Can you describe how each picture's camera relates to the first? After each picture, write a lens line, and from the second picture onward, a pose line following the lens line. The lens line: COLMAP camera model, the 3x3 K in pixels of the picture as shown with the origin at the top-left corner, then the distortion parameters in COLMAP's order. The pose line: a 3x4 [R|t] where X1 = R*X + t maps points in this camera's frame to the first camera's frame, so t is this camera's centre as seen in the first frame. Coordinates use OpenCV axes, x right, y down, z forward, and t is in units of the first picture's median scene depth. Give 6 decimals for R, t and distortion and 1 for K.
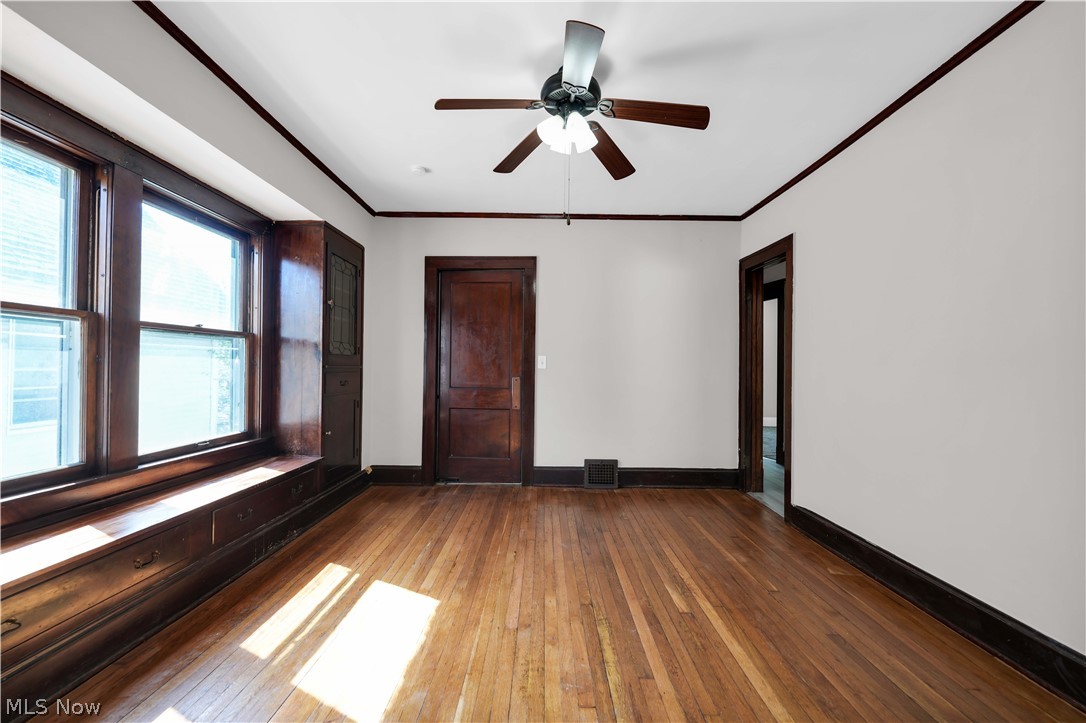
lens RADIAL K [[436.1, 0, 541.7], [0, 436.1, 364.0], [0, 0, 1]] dist [-0.000332, 0.000472]
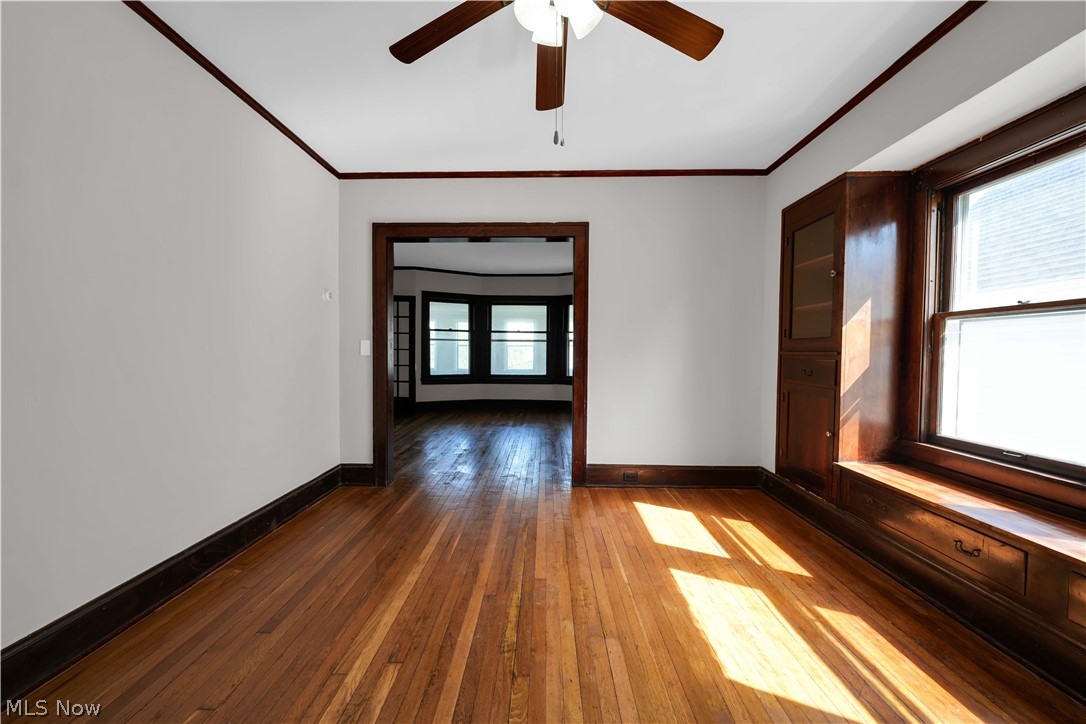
lens RADIAL K [[436.1, 0, 541.7], [0, 436.1, 364.5], [0, 0, 1]] dist [-0.000332, 0.000472]
pose [[-0.999807, -0.019616, 0.001148, 0.090265], [-0.019595, 0.999680, 0.016028, 0.025904], [-0.001462, 0.016002, -0.999871, 1.996889]]
